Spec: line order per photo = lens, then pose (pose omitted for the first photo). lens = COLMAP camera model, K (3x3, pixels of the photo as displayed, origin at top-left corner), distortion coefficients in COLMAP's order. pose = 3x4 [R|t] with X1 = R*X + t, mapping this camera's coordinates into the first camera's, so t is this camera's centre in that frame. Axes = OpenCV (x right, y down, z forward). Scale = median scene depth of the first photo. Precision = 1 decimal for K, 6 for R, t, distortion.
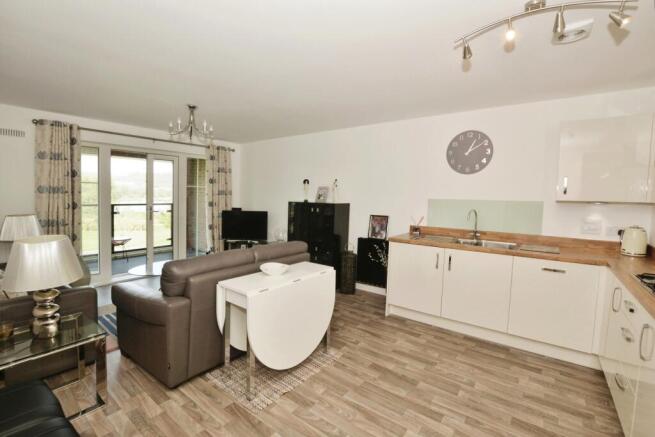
lens RADIAL K [[291.8, 0, 321.4], [0, 291.8, 218.0], [0, 0, 1]] dist [-0.029947, 0.000030]
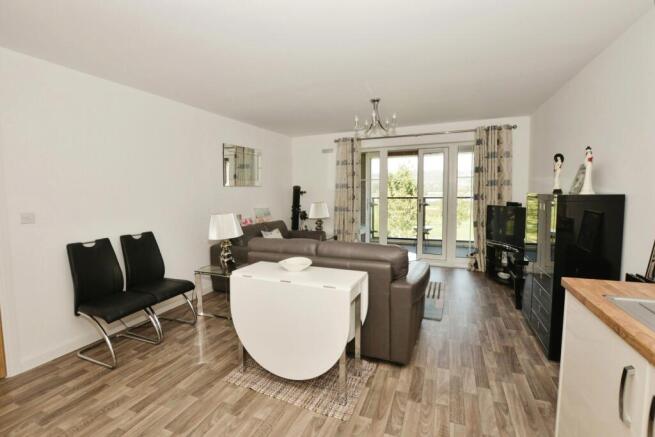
lens RADIAL K [[291.8, 0, 330.7], [0, 291.8, 213.3], [0, 0, 1]] dist [-0.029947, 0.000030]
pose [[0.278900, 0.054586, -0.958767, 0.678201], [-0.052720, 0.997748, 0.041469, -0.030518], [0.958872, 0.038980, 0.281150, 0.770303]]
